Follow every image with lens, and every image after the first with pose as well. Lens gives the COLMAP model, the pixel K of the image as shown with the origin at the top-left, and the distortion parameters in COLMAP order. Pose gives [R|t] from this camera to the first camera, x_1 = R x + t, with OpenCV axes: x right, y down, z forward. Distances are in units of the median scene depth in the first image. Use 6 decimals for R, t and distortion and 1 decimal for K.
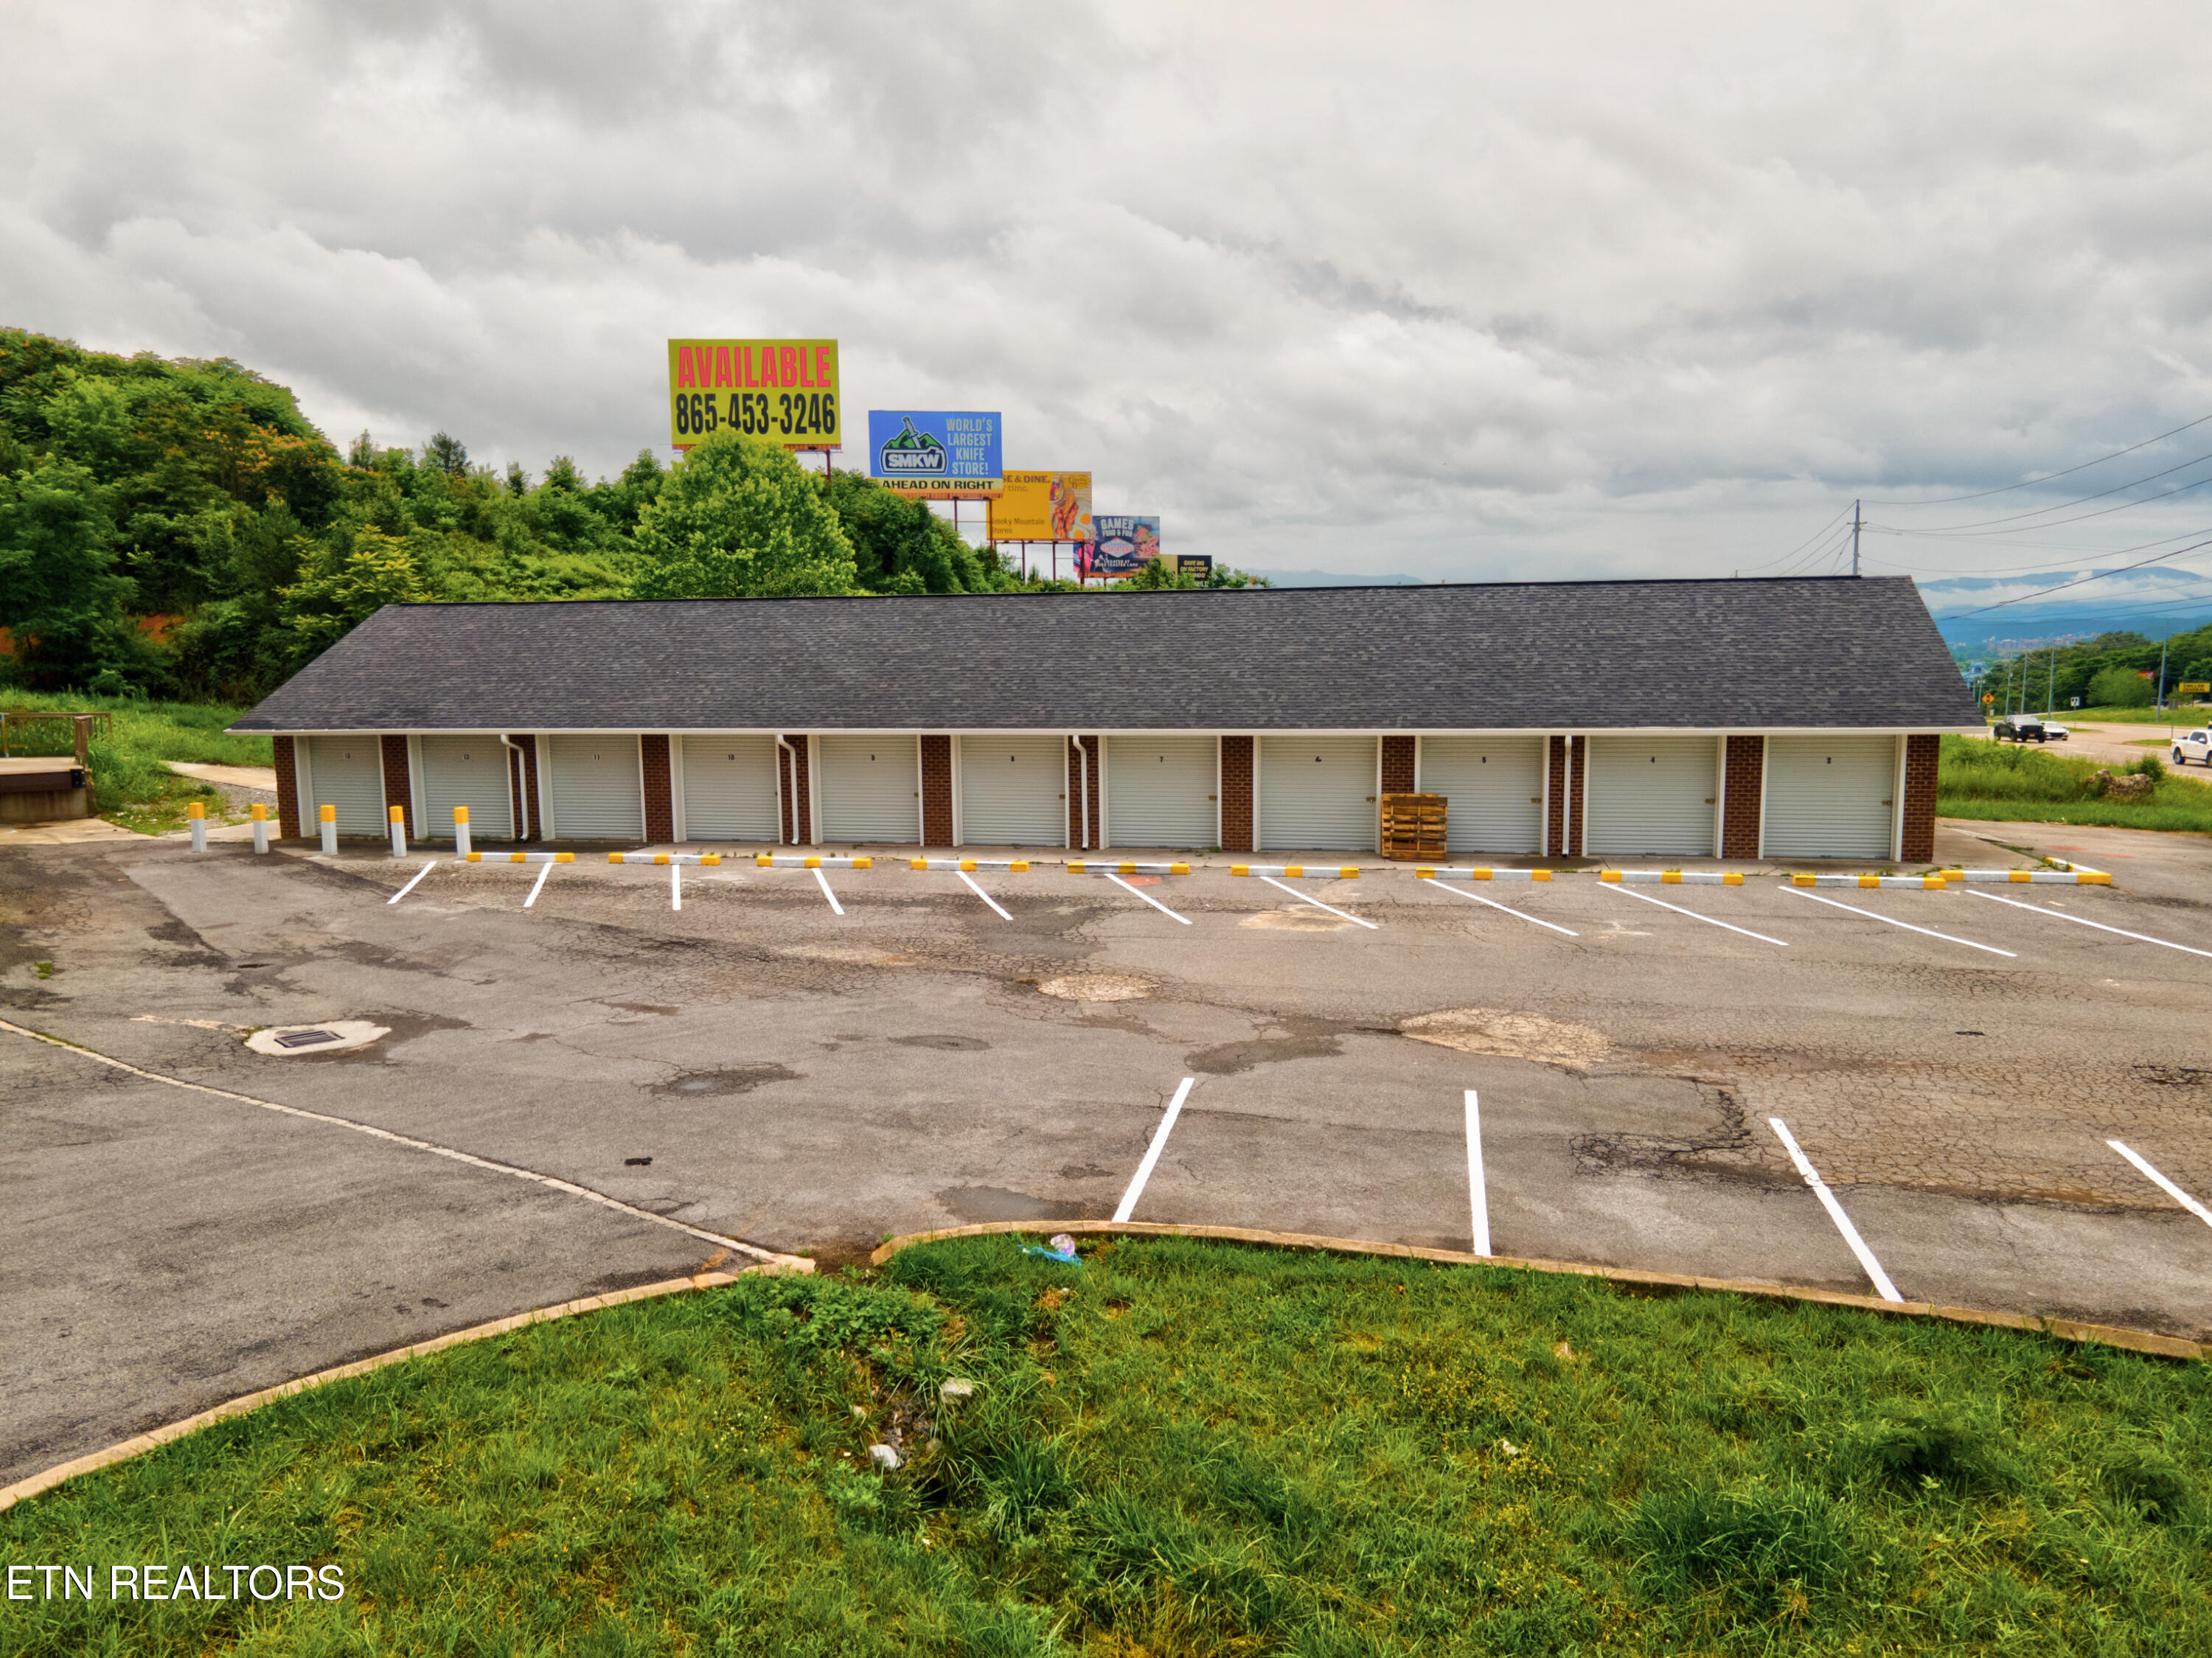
lens RADIAL K [[1597.0, 0, 1106.1], [0, 1597.0, 822.7], [0, 0, 1]] dist [0.037430, 0.009190]
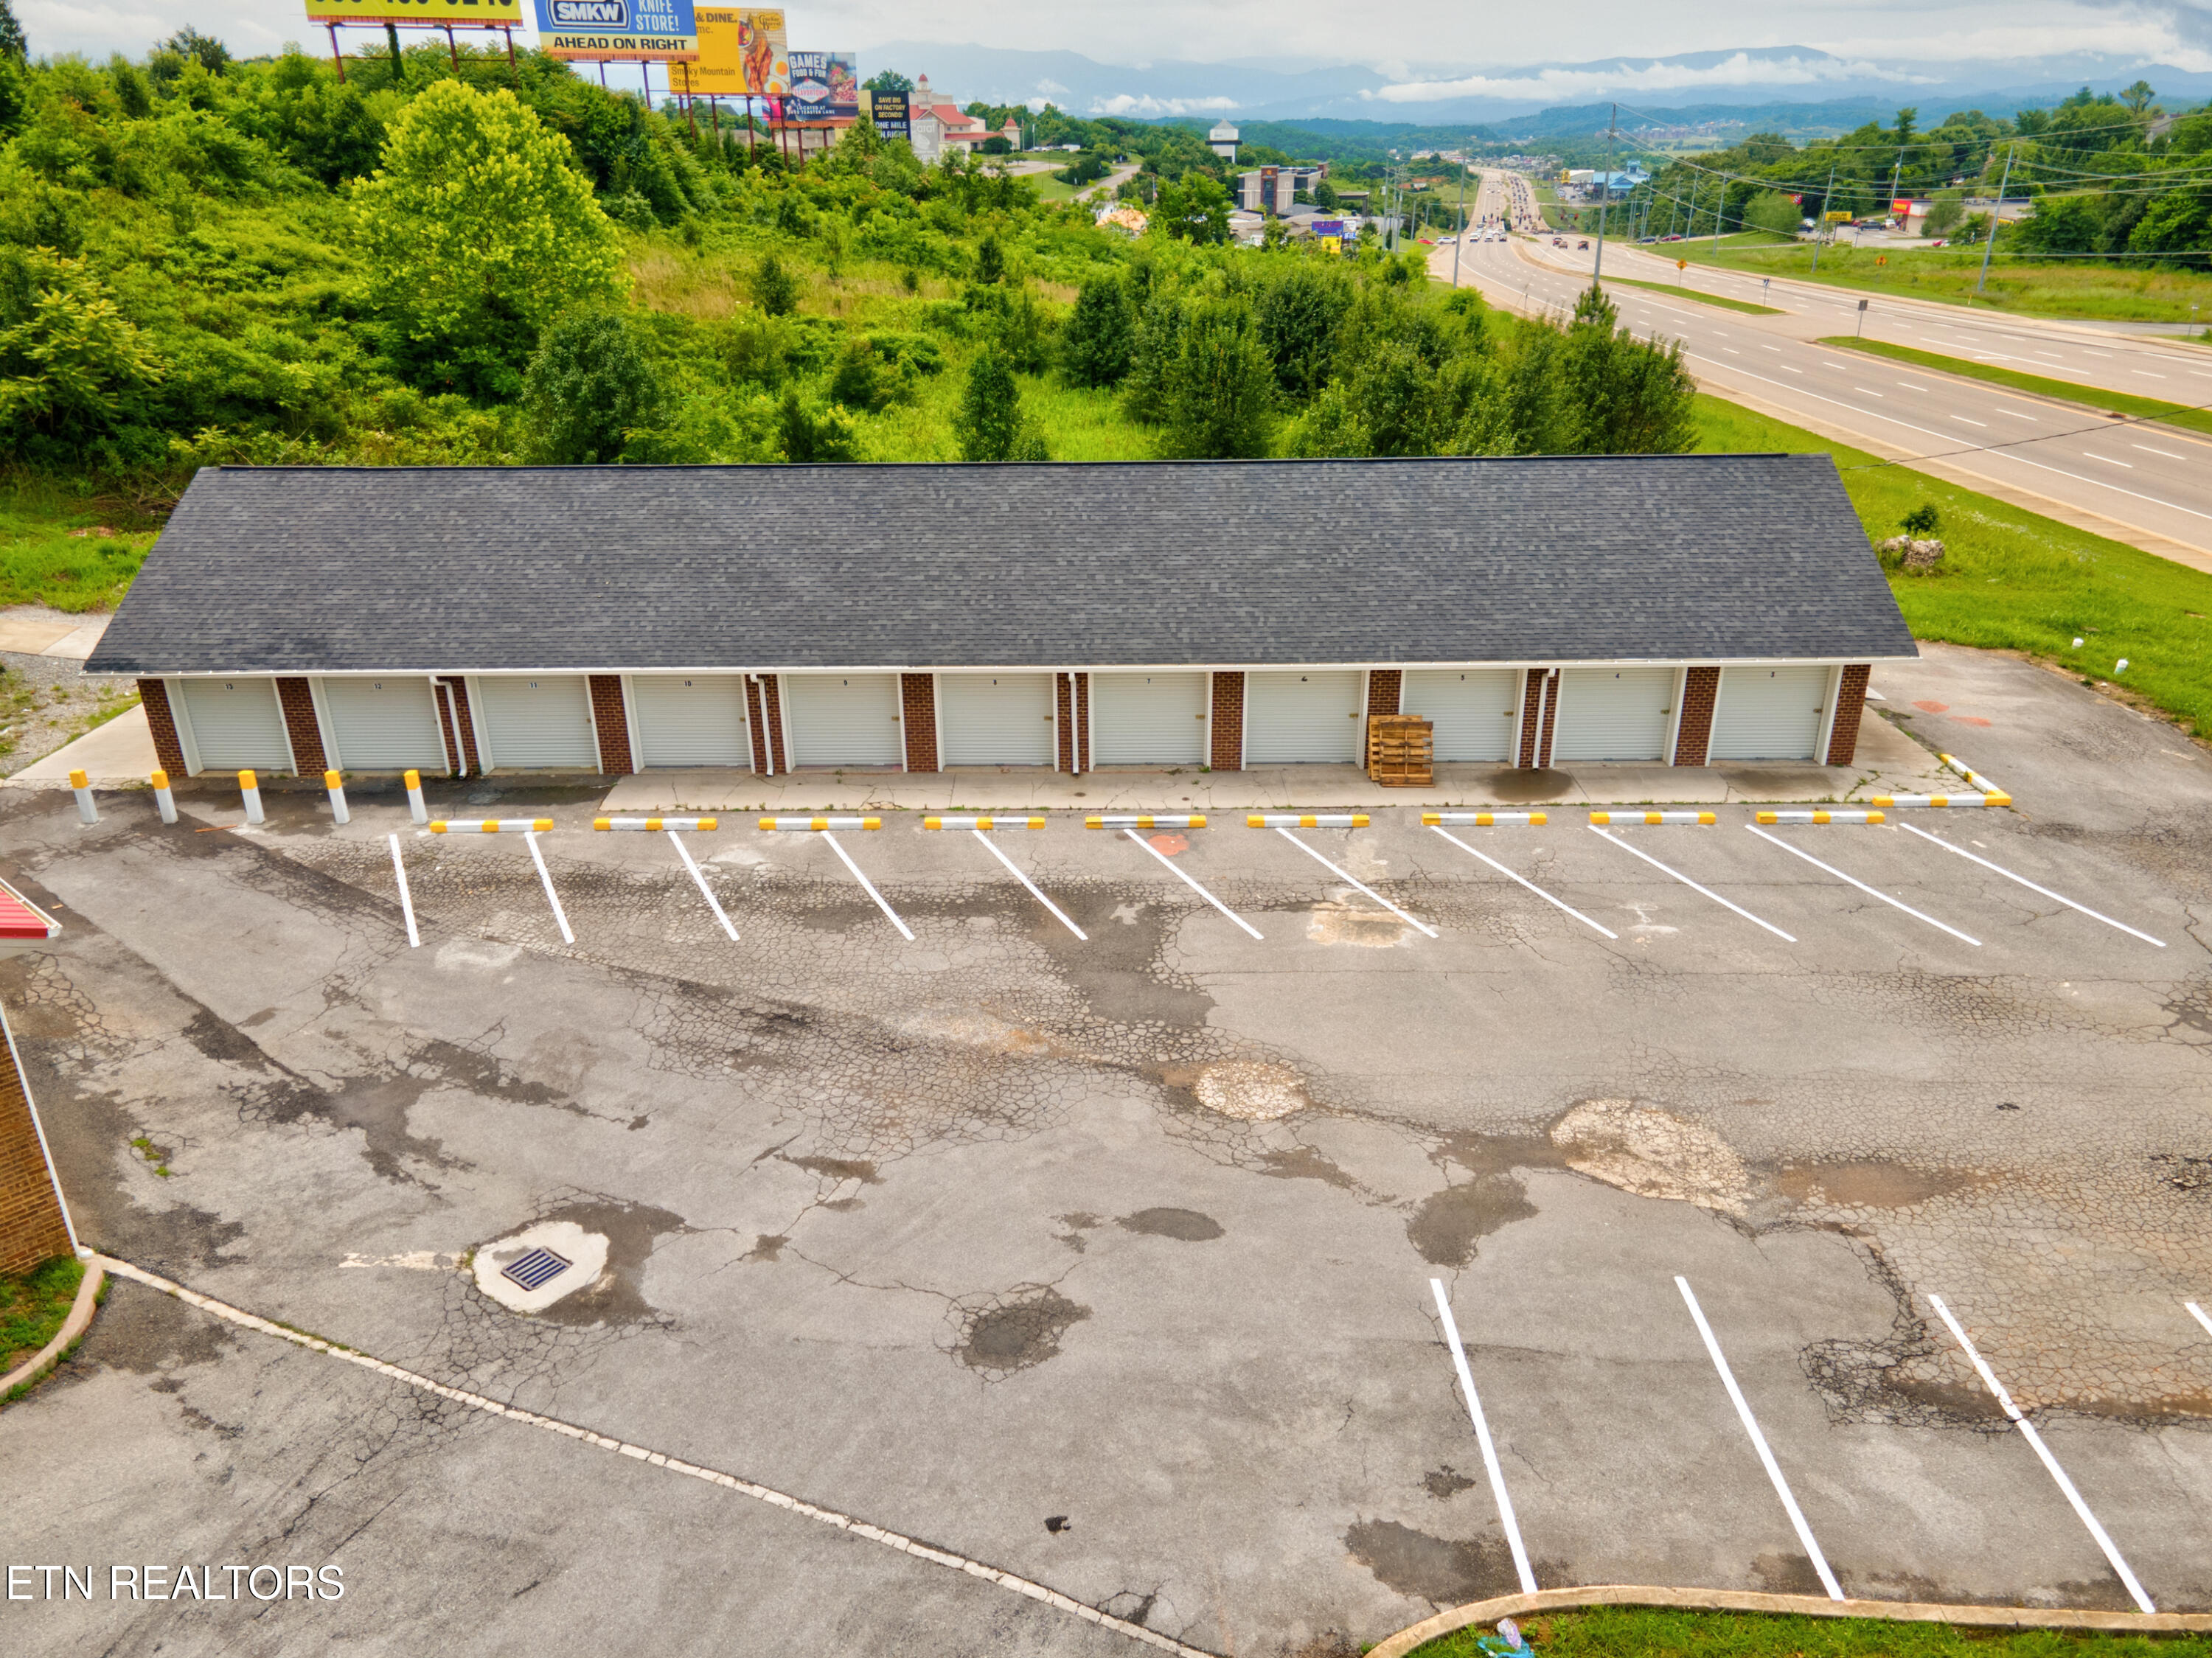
lens RADIAL K [[1596.5, 0, 1103.0], [0, 1596.5, 827.5], [0, 0, 1]] dist [0.039967, 0.011038]
pose [[0.979843, -0.076862, 0.184393, -0.127723], [0.019641, 0.955614, 0.293965, -0.170246], [-0.198803, -0.284418, 0.937861, 0.027745]]
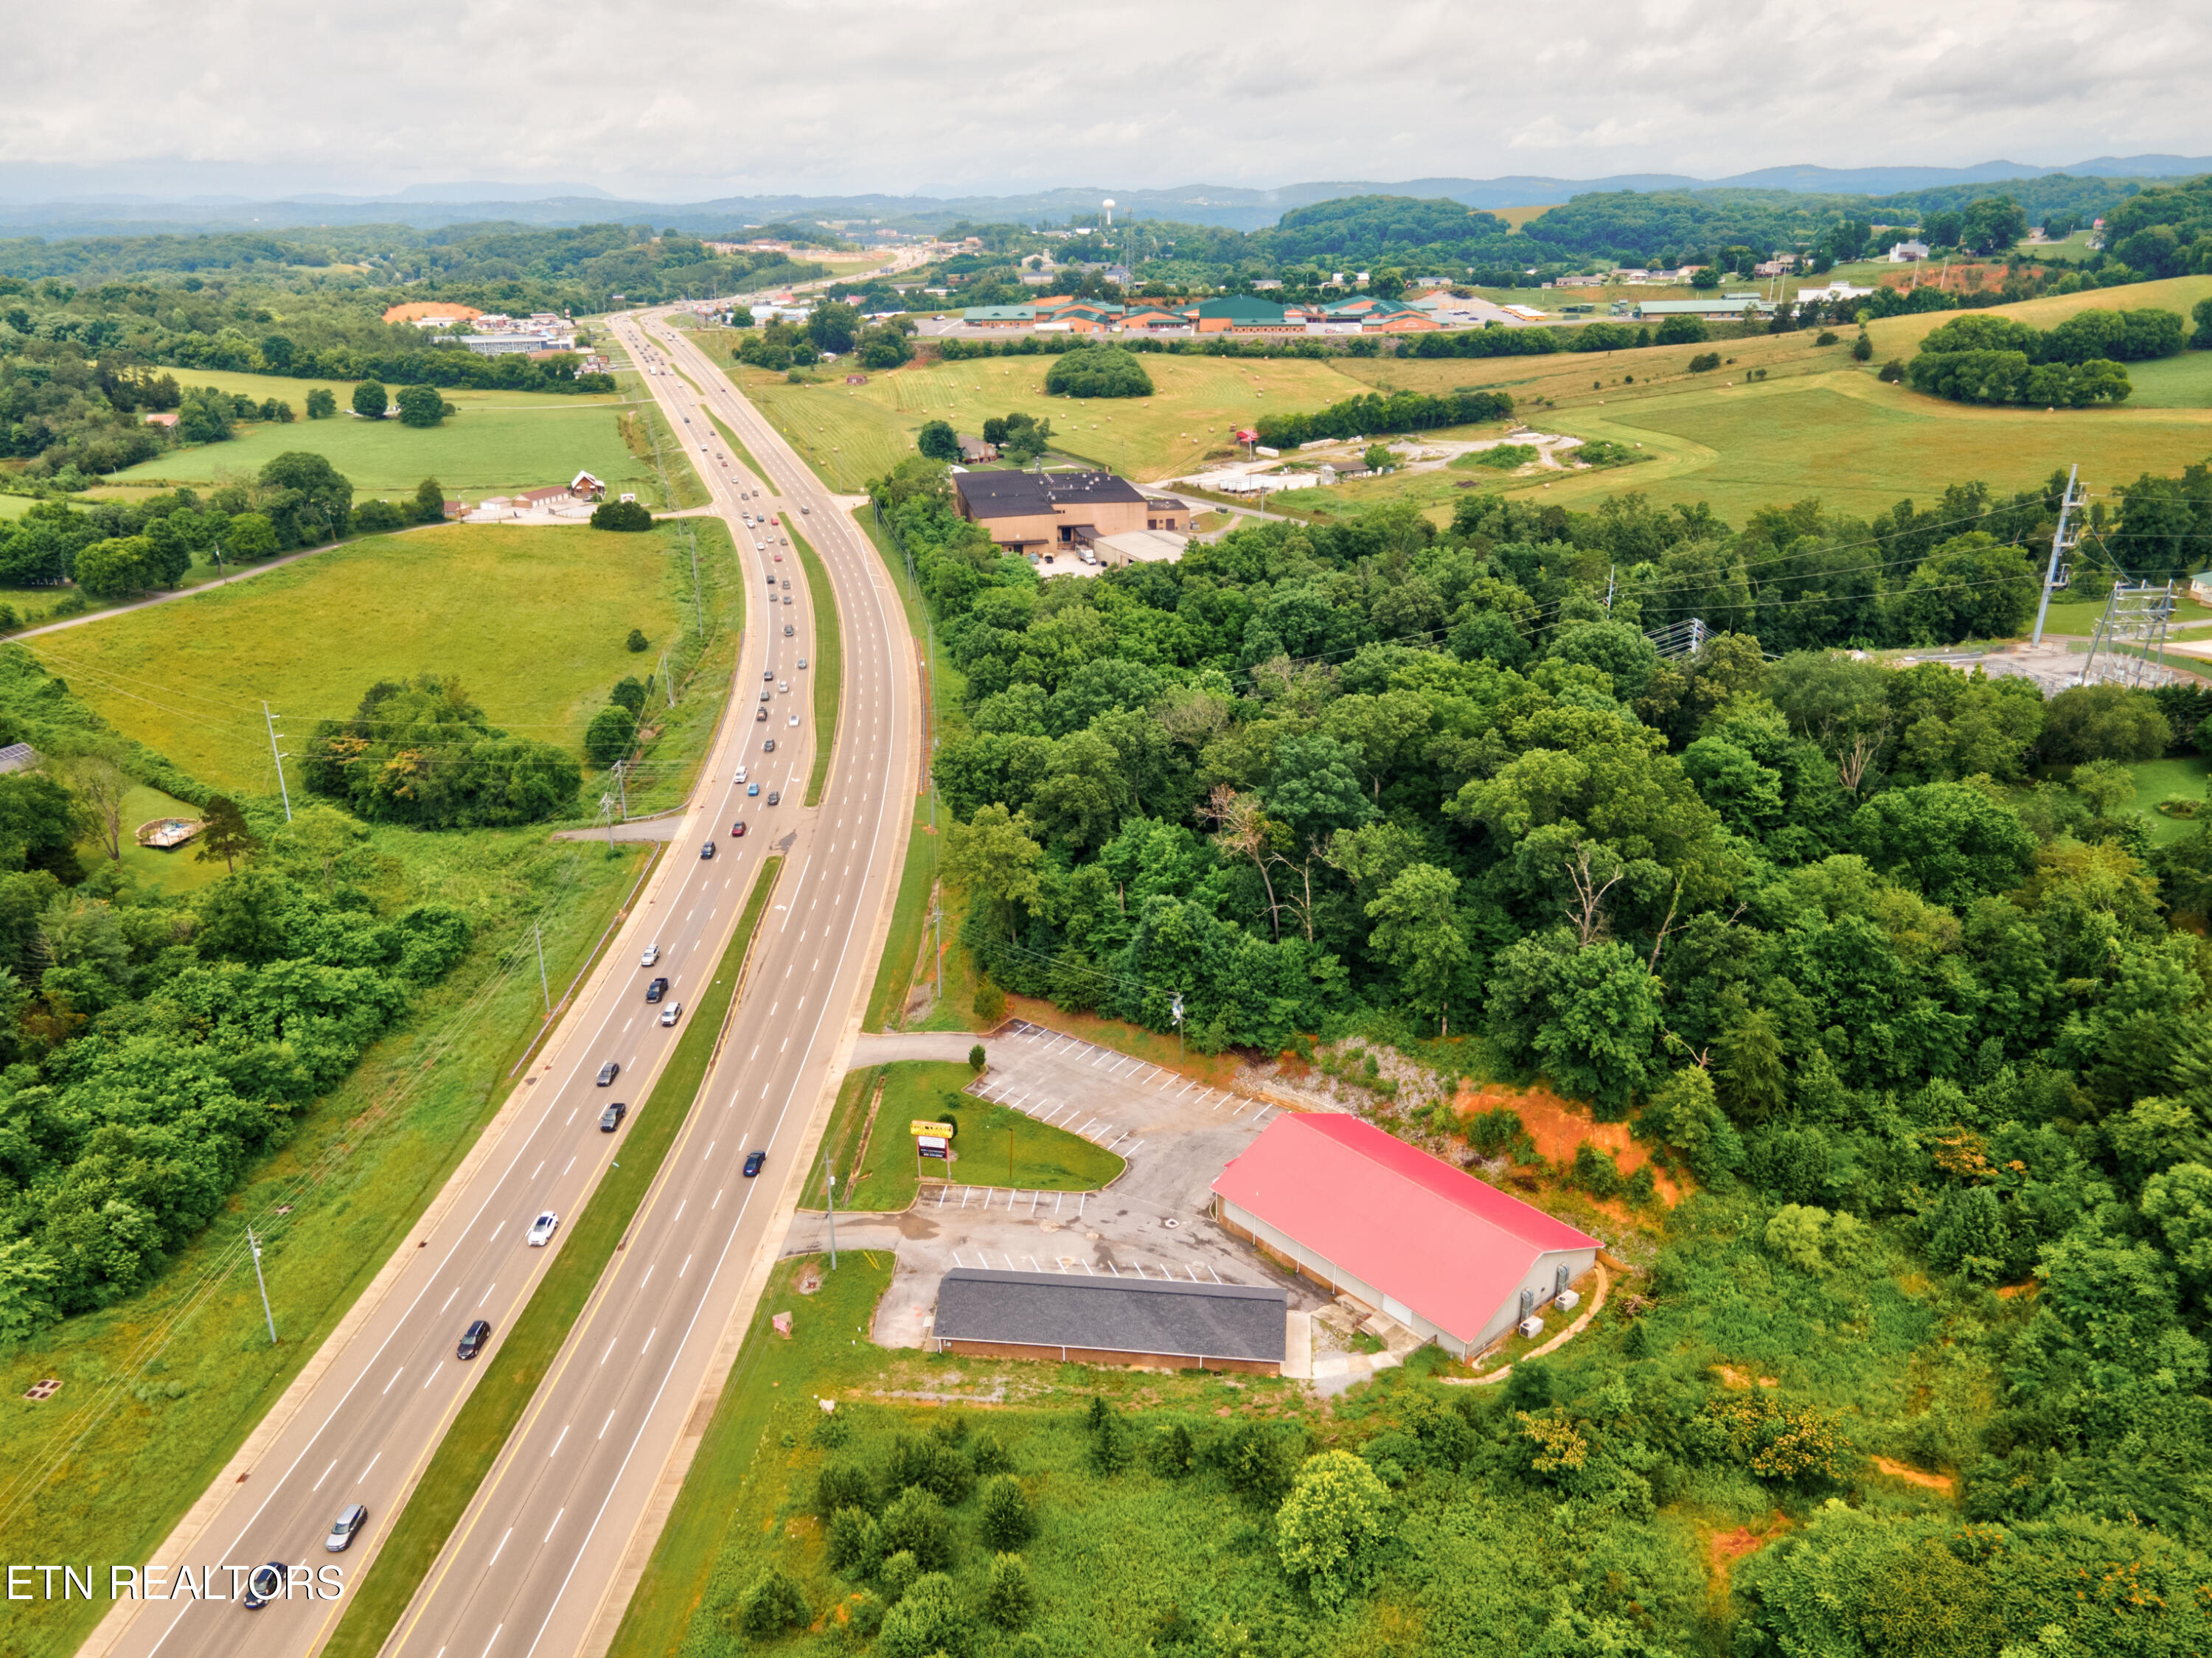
lens RADIAL K [[1598.3, 0, 1084.4], [0, 1598.3, 828.3], [0, 0, 1]] dist [0.040647, -0.002473]
pose [[-0.995877, 0.061281, -0.066886, 0.201521], [0.022302, 0.880087, 0.474288, -2.569336], [0.087930, 0.470841, -0.877825, 3.256738]]
